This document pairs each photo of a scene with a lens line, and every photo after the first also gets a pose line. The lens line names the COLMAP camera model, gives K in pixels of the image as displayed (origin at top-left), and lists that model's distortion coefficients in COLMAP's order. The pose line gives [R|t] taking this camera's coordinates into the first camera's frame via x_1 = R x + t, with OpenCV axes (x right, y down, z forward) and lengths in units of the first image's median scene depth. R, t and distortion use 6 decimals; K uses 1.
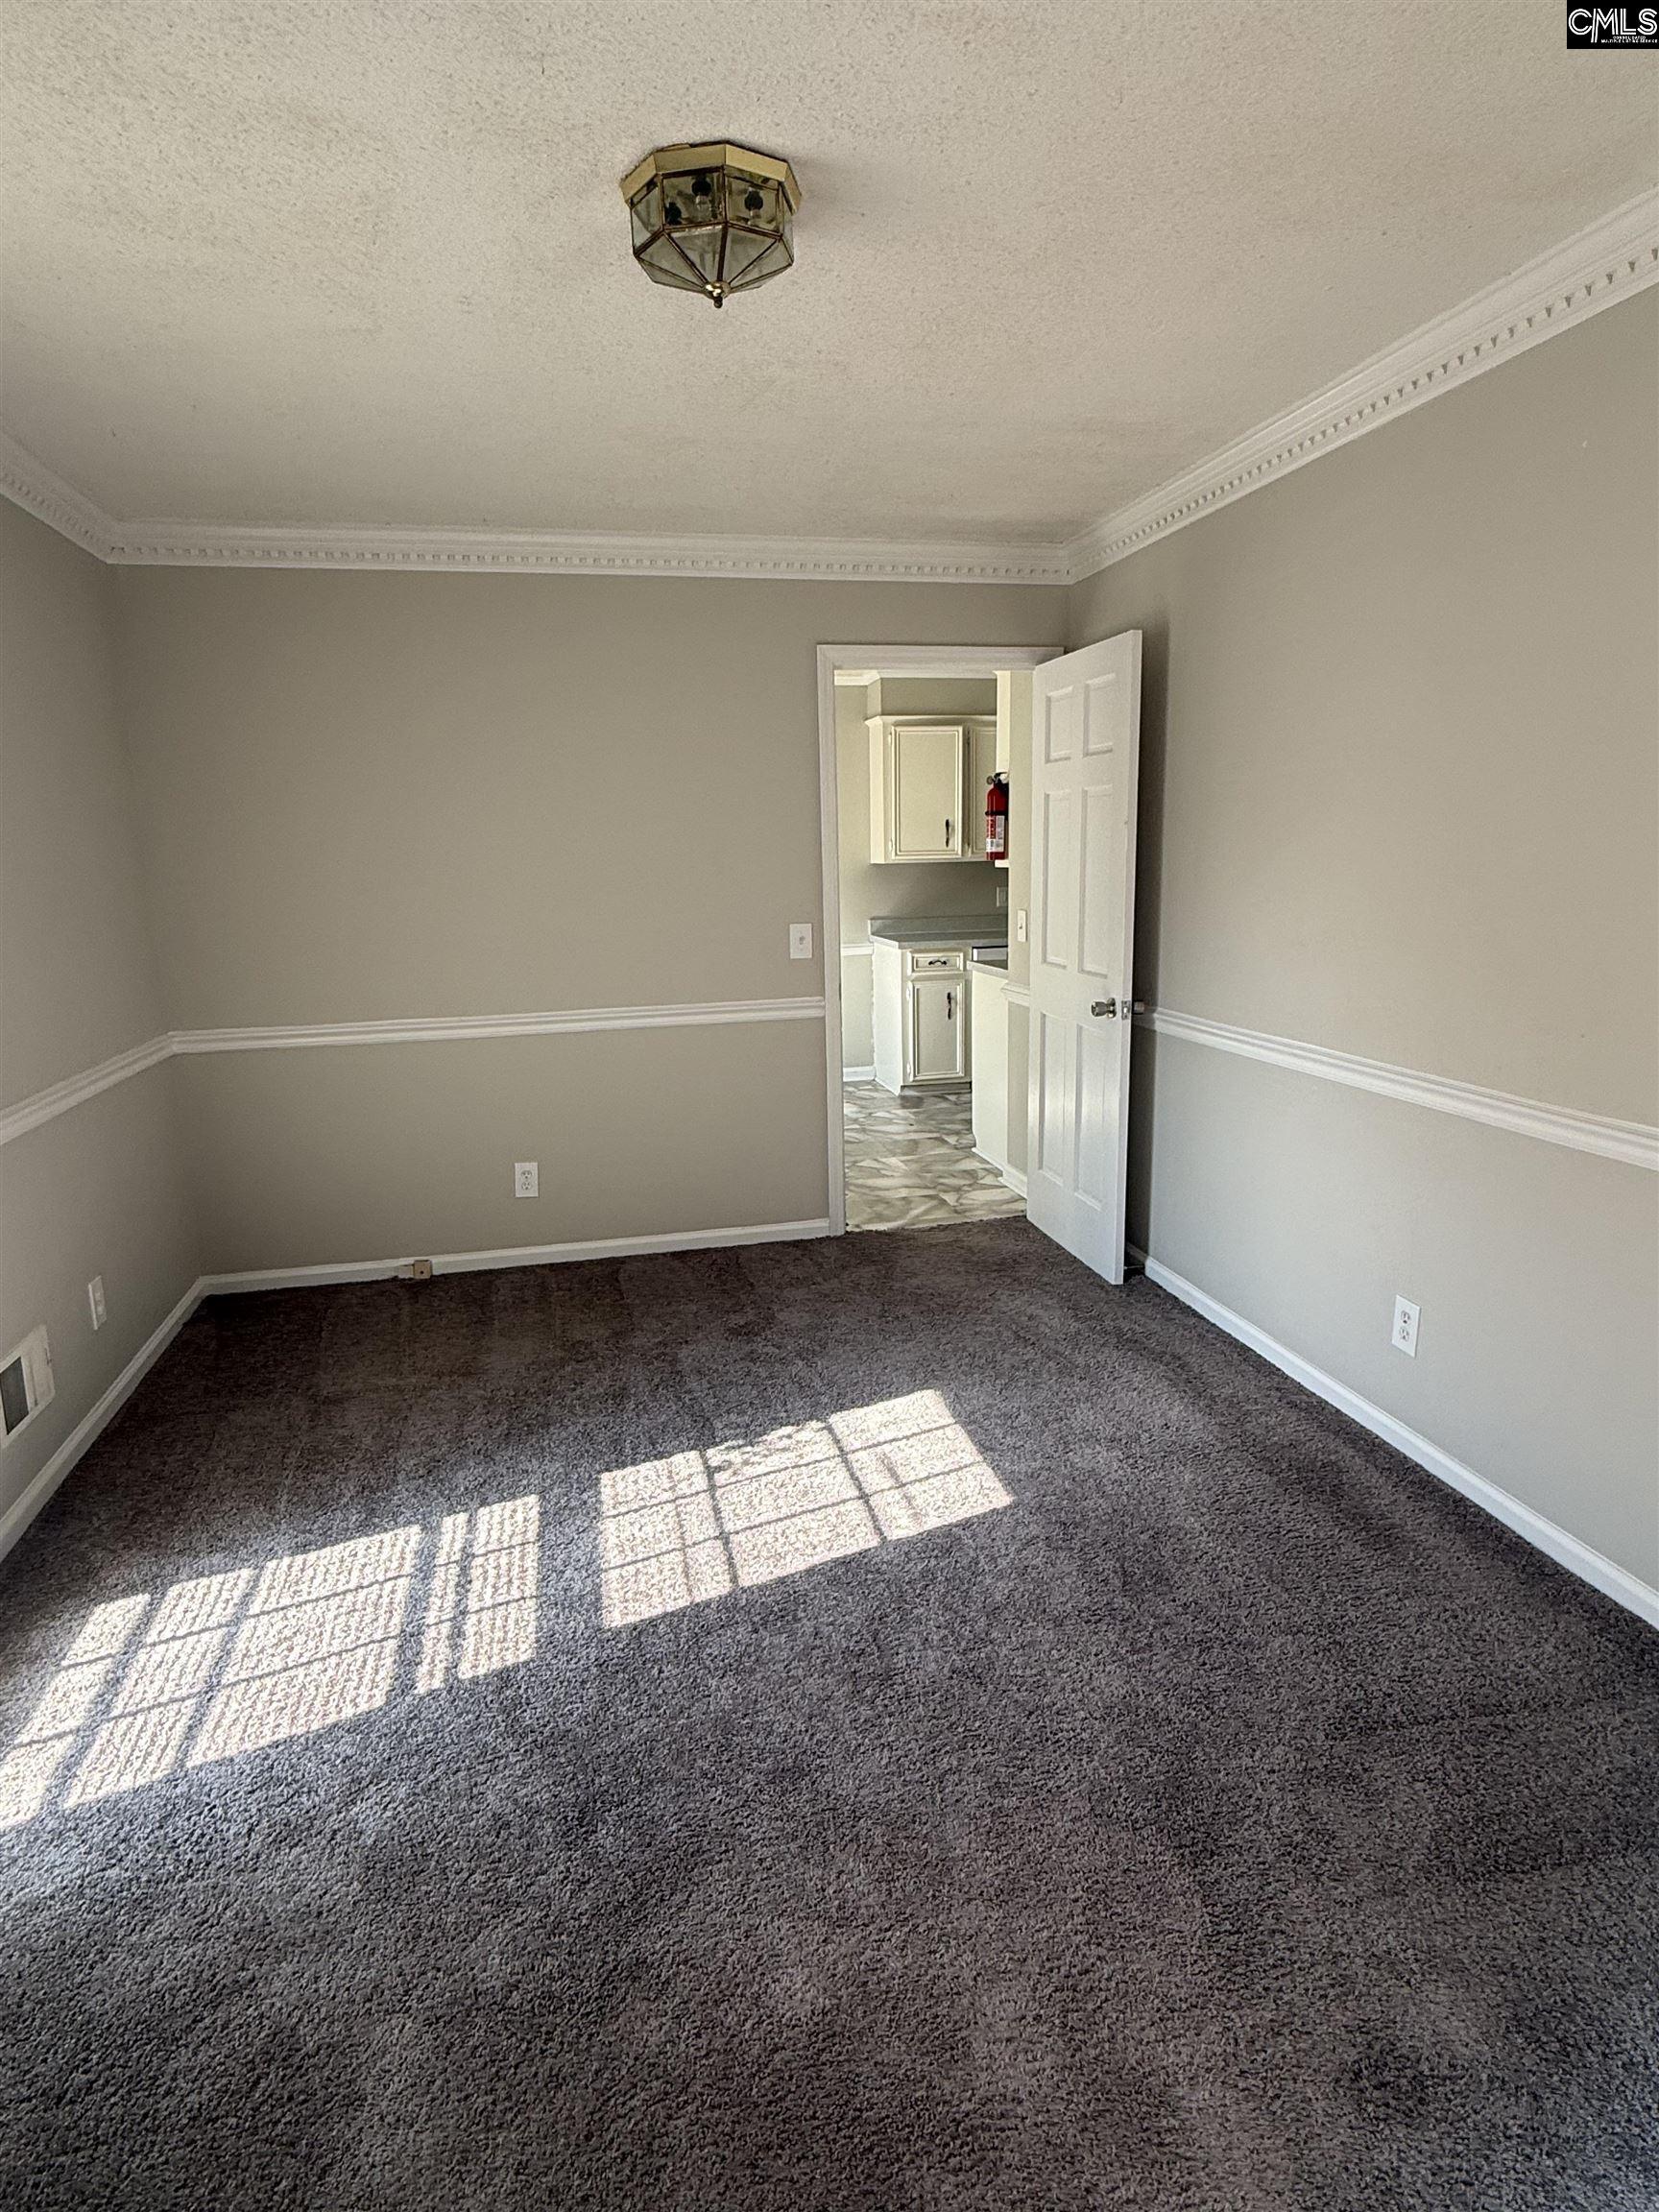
lens RADIAL K [[1257.8, 0, 829.5], [0, 1257.8, 1106.0], [0, 0, 1]] dist [-0.000674, -0.000211]
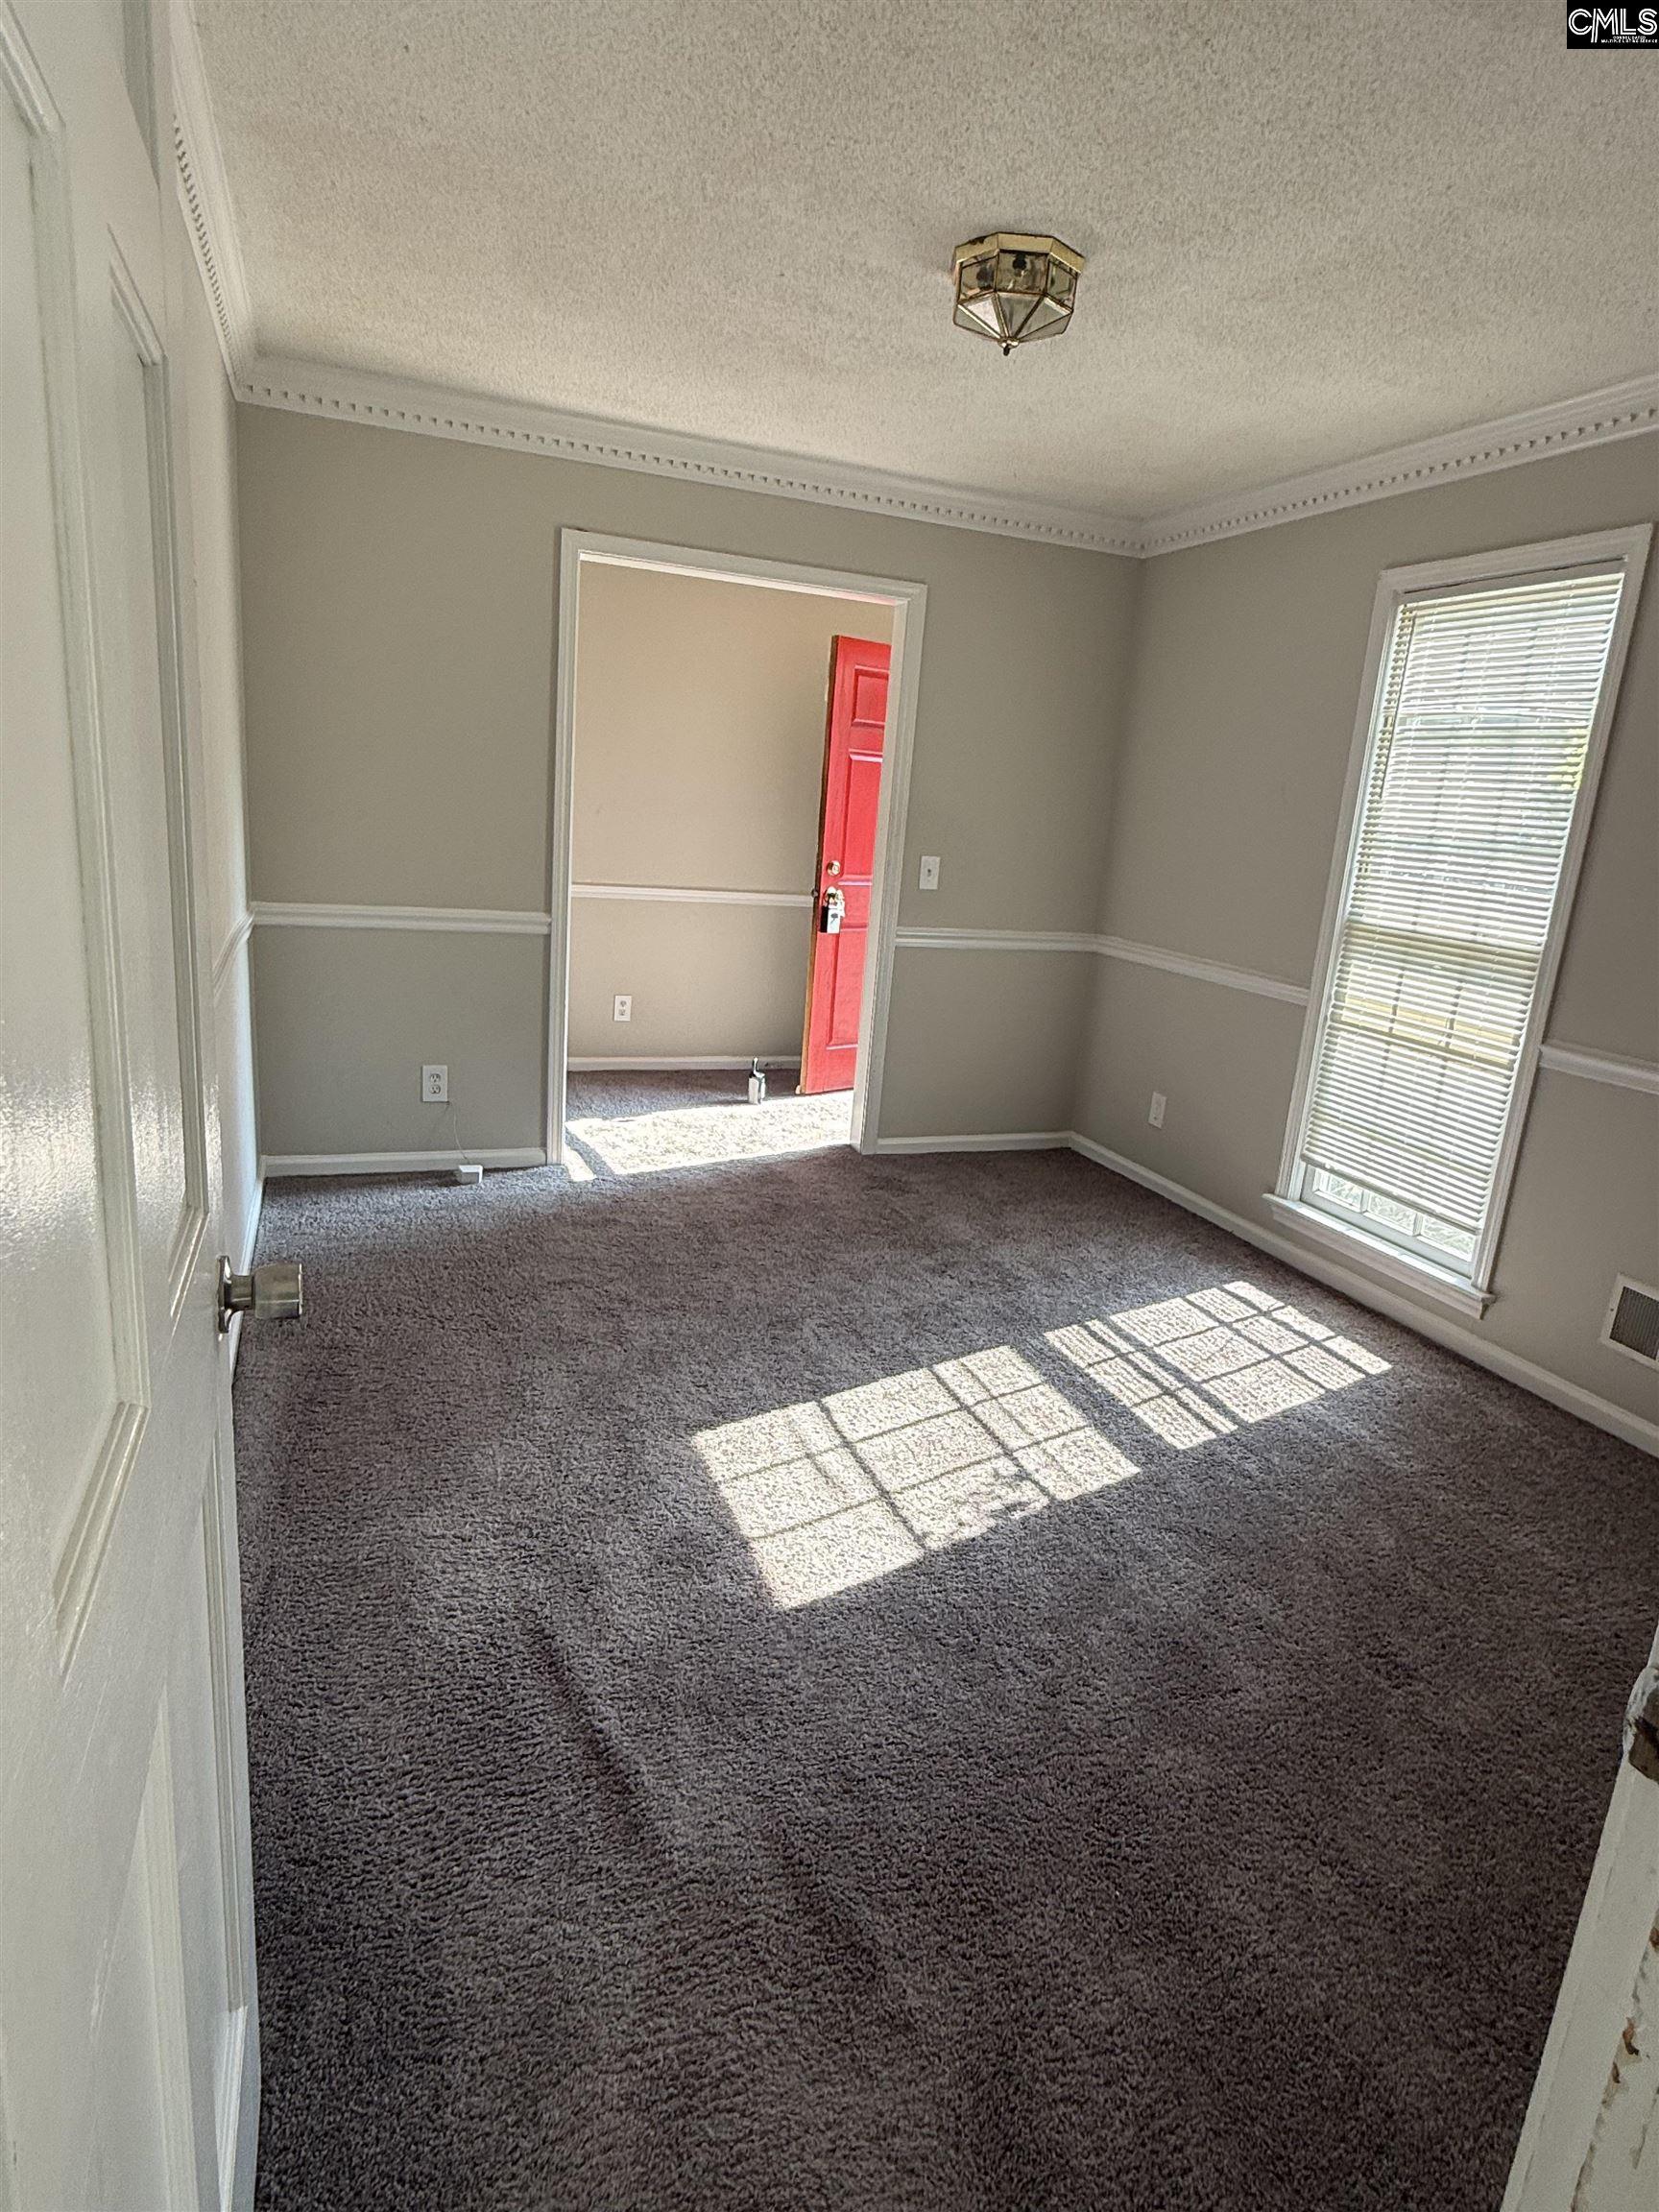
lens RADIAL K [[1257.8, 0, 829.5], [0, 1257.8, 1106.0], [0, 0, 1]] dist [-0.000674, -0.000211]
pose [[-0.988928, -0.006445, -0.148253, 0.186874], [-0.069346, 0.903330, 0.423304, -0.333440], [0.131193, 0.428898, -0.893776, 1.769649]]
